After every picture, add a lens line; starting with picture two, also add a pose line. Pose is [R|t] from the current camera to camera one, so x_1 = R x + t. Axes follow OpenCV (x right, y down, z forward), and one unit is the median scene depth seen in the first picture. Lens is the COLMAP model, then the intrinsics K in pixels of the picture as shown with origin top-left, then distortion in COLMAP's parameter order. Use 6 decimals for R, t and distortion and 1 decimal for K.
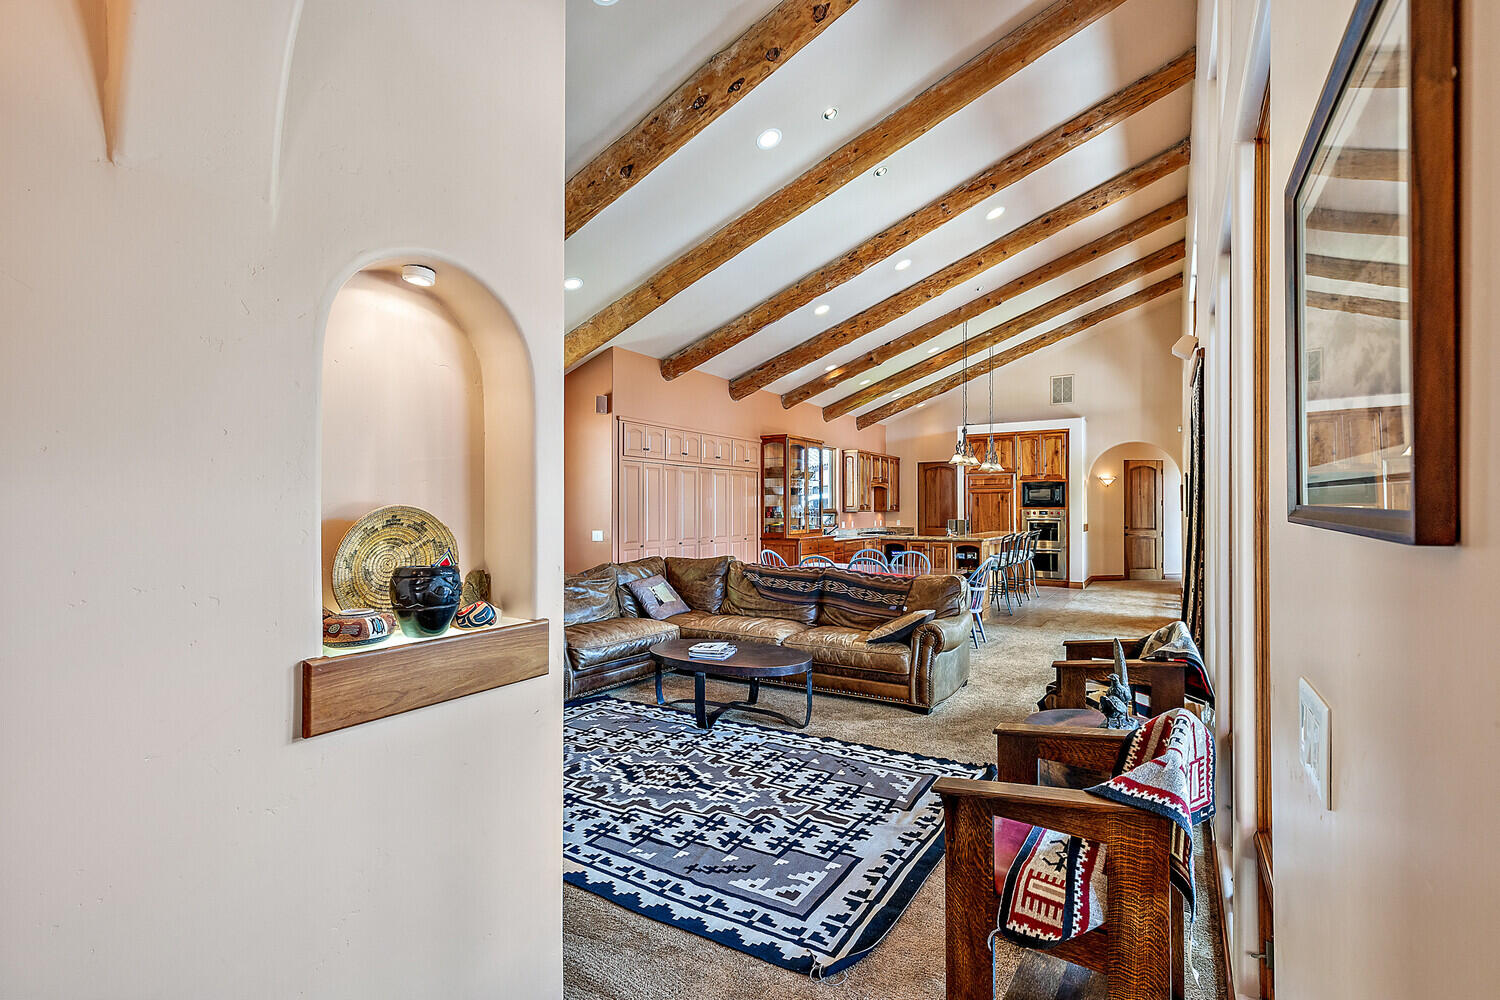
lens RADIAL K [[687.9, 0, 746.5], [0, 687.9, 505.4], [0, 0, 1]] dist [0.004452, 0.000043]
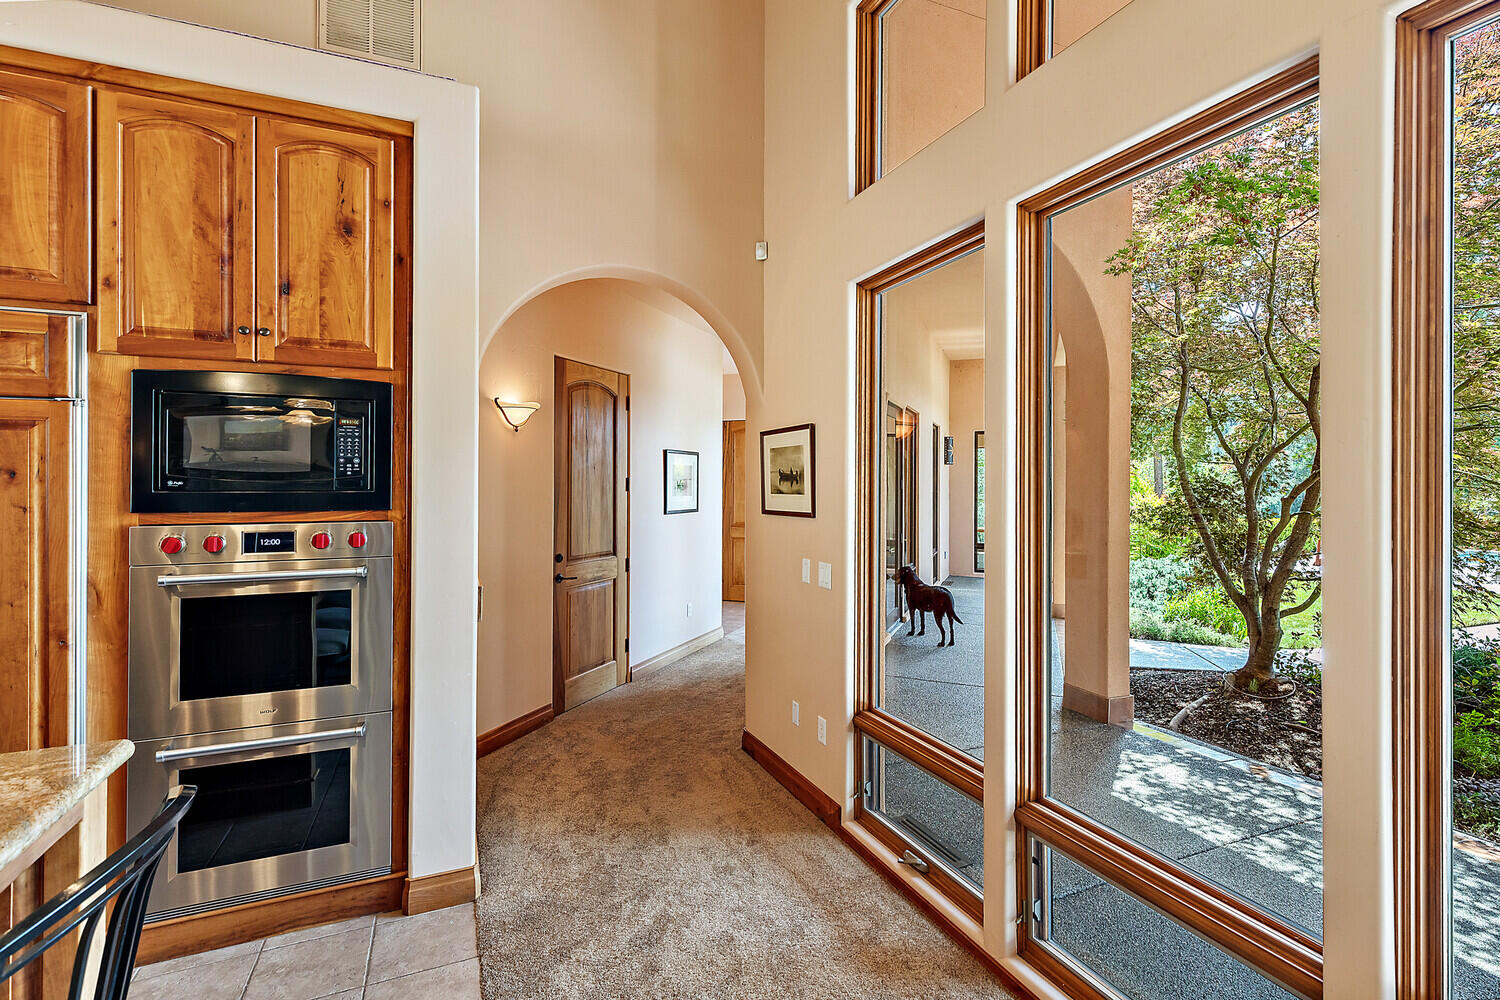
lens RADIAL K [[687.9, 0, 750.8], [0, 687.9, 473.7], [0, 0, 1]] dist [0.004452, 0.000043]
pose [[0.560599, 0.009551, 0.828033, 0.637567], [-0.003284, 0.999951, -0.009311, -0.011404], [-0.828081, 0.002501, 0.560603, 1.436544]]
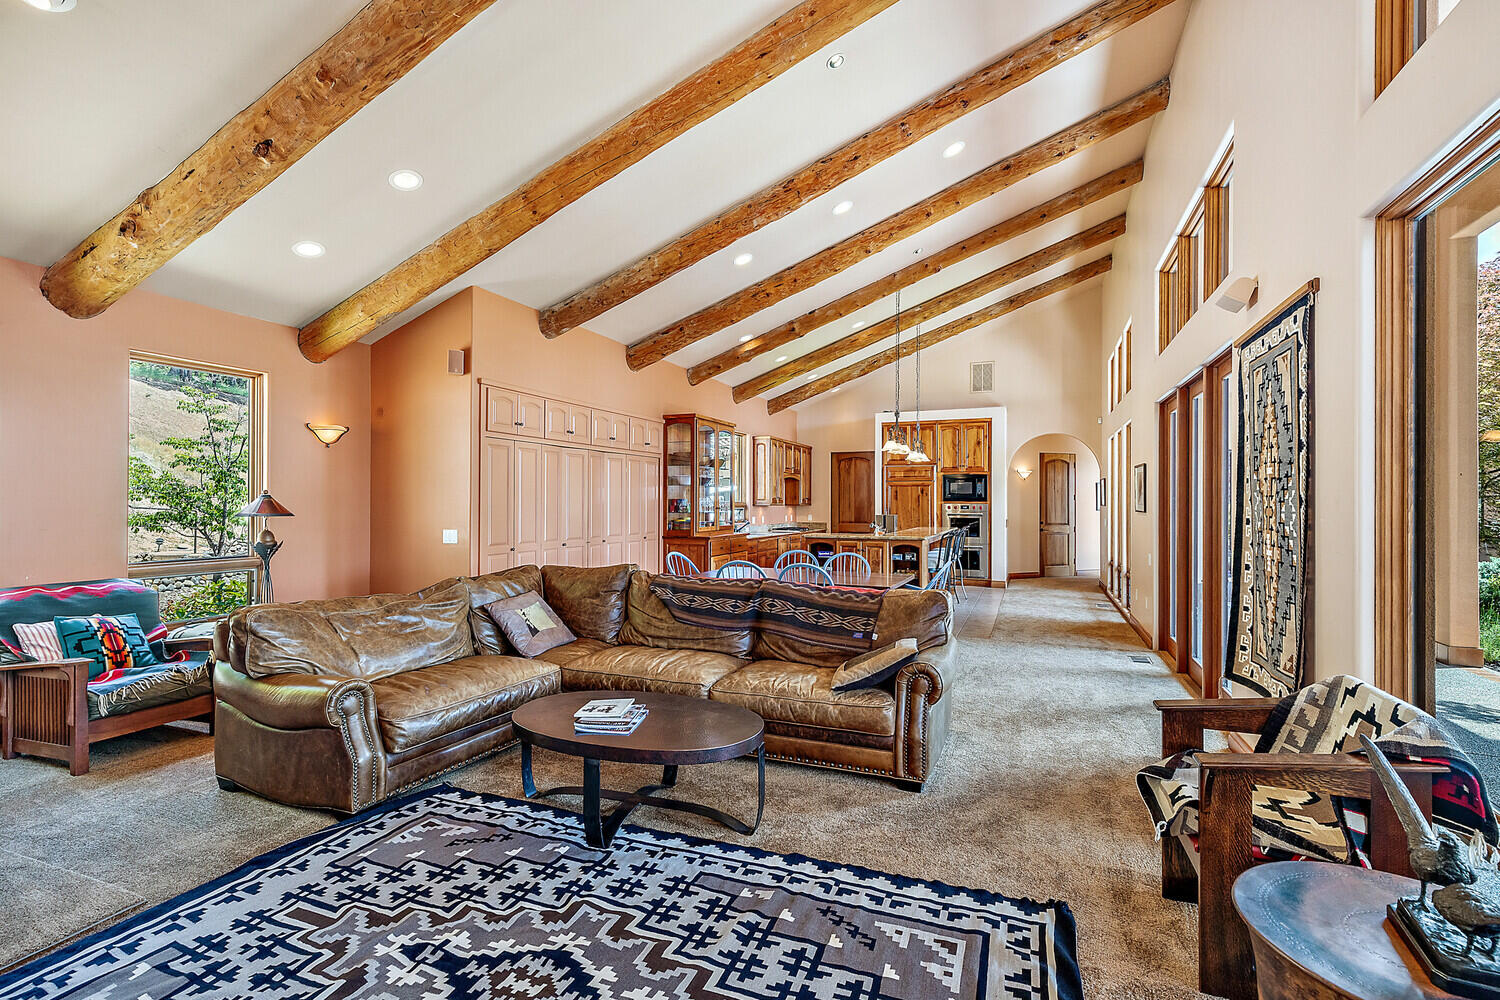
lens RADIAL K [[687.9, 0, 753.3], [0, 687.9, 497.1], [0, 0, 1]] dist [0.004452, 0.000043]
pose [[0.985593, 0.005156, 0.169055, -0.019545], [-0.004665, 0.999984, -0.003298, 0.002165], [-0.169070, 0.002462, 0.985601, 0.230200]]
